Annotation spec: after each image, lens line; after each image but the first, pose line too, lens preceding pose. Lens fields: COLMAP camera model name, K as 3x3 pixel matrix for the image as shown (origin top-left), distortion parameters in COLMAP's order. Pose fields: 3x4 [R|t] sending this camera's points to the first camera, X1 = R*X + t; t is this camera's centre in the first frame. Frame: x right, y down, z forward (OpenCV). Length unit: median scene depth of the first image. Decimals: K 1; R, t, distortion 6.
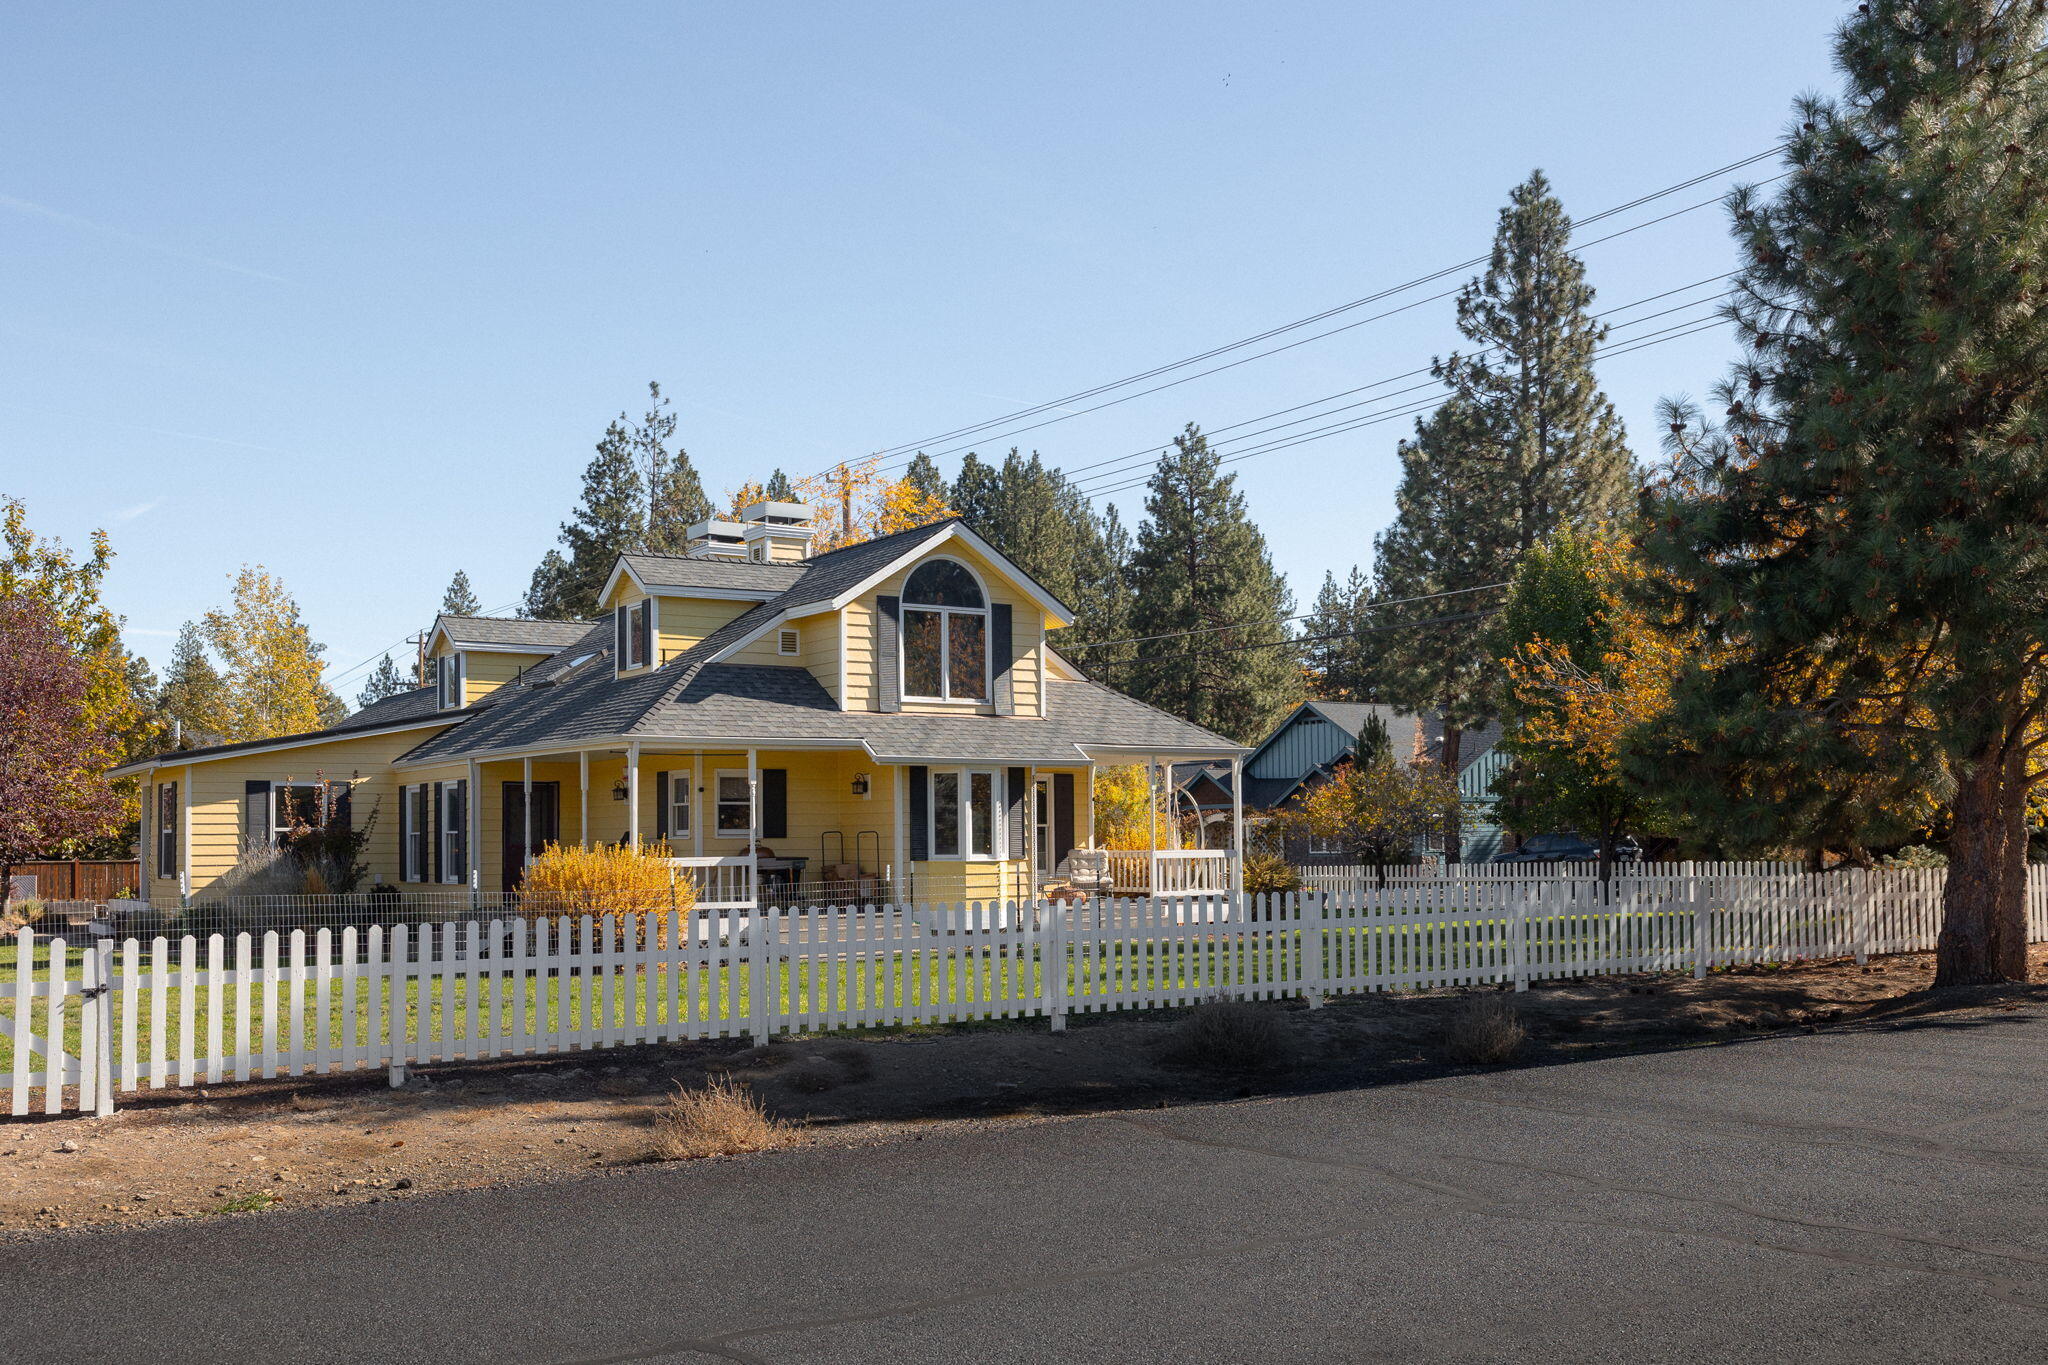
lens RADIAL K [[1859.2, 0, 998.3], [0, 1859.2, 841.3], [0, 0, 1]] dist [0.004429, -0.004039]
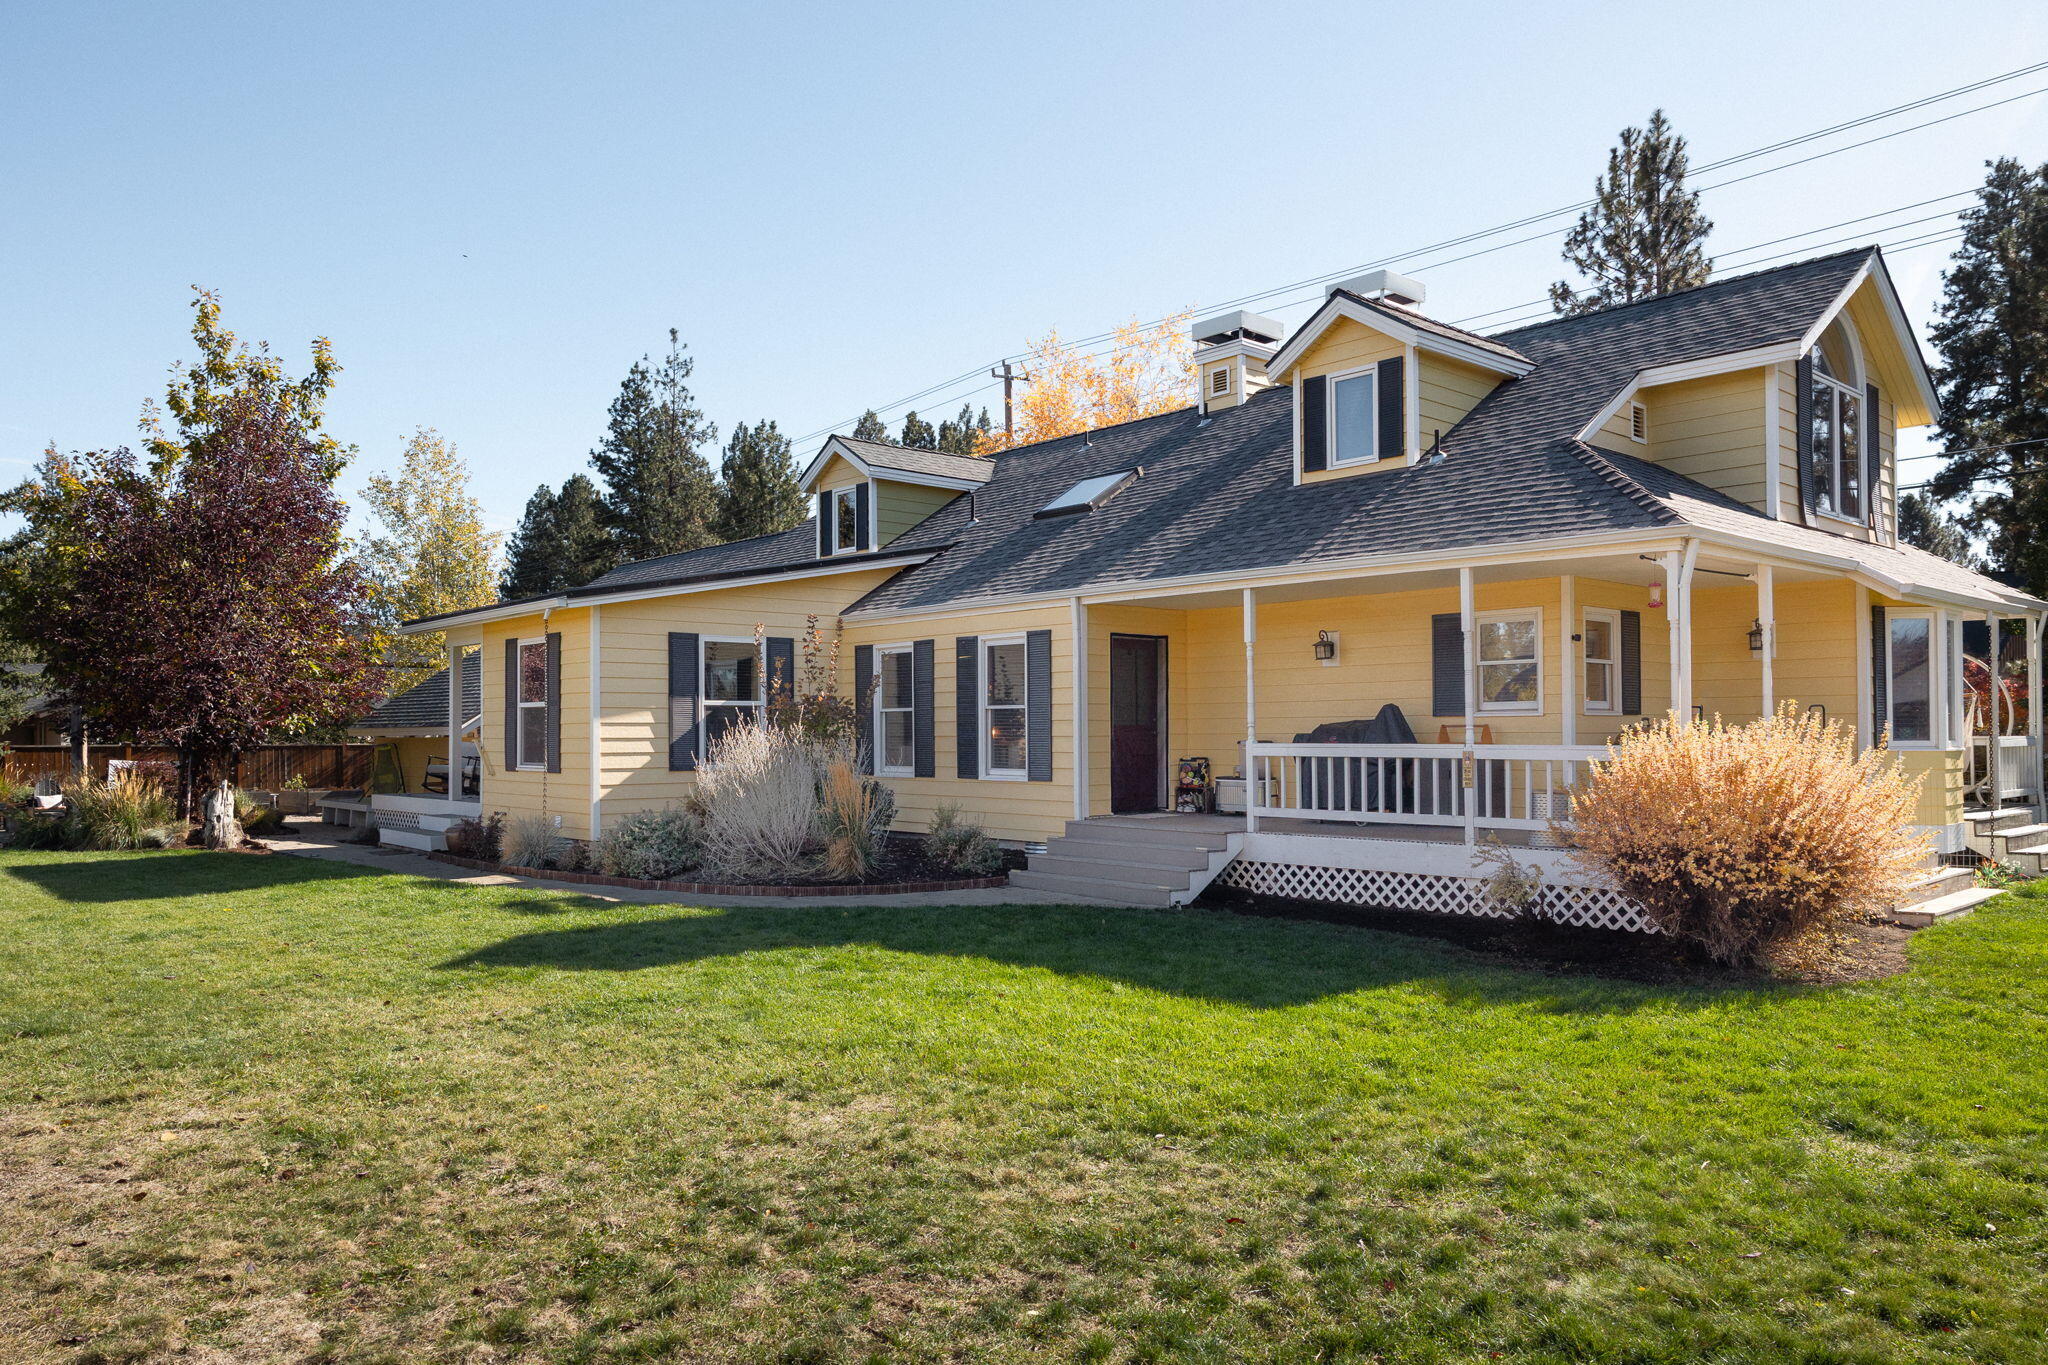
lens RADIAL K [[1351.8, 0, 1028.4], [0, 1351.8, 764.5], [0, 0, 1]] dist [0.003410, 0.000773]
pose [[0.987751, -0.002300, 0.156019, -0.399828], [-0.001524, 0.999701, 0.024385, 0.004788], [-0.156028, -0.024324, 0.987453, 0.540738]]
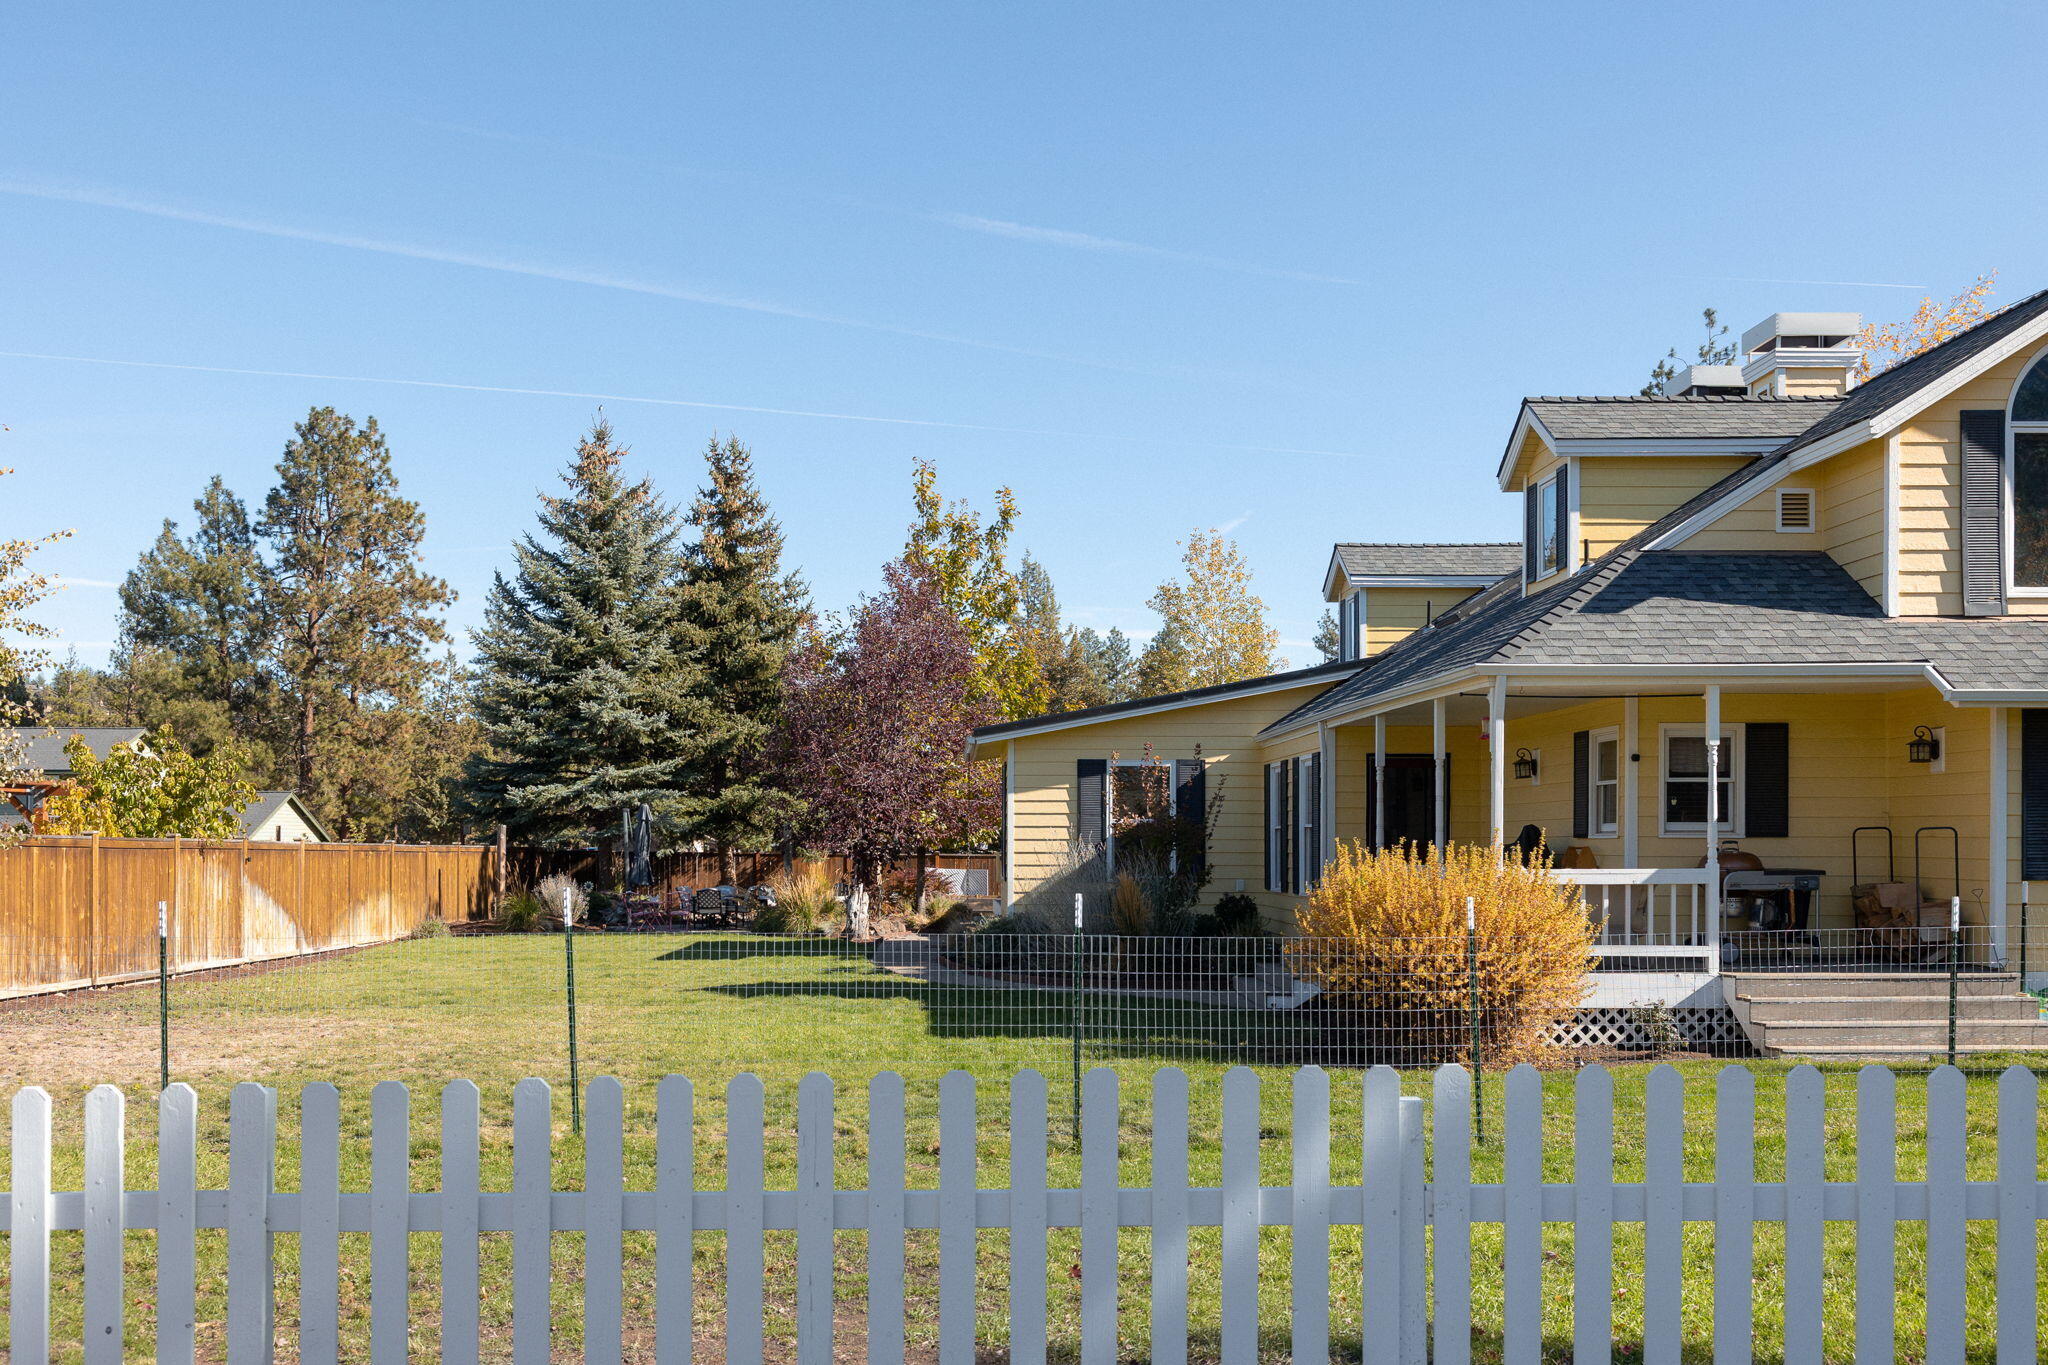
lens RADIAL K [[1859.2, 0, 998.3], [0, 1859.2, 841.3], [0, 0, 1]] dist [0.004429, -0.004039]
pose [[0.847246, 0.008950, -0.531125, -0.010729], [-0.007514, 0.999960, 0.004865, -0.001499], [0.531147, -0.000131, 0.847279, 0.350075]]
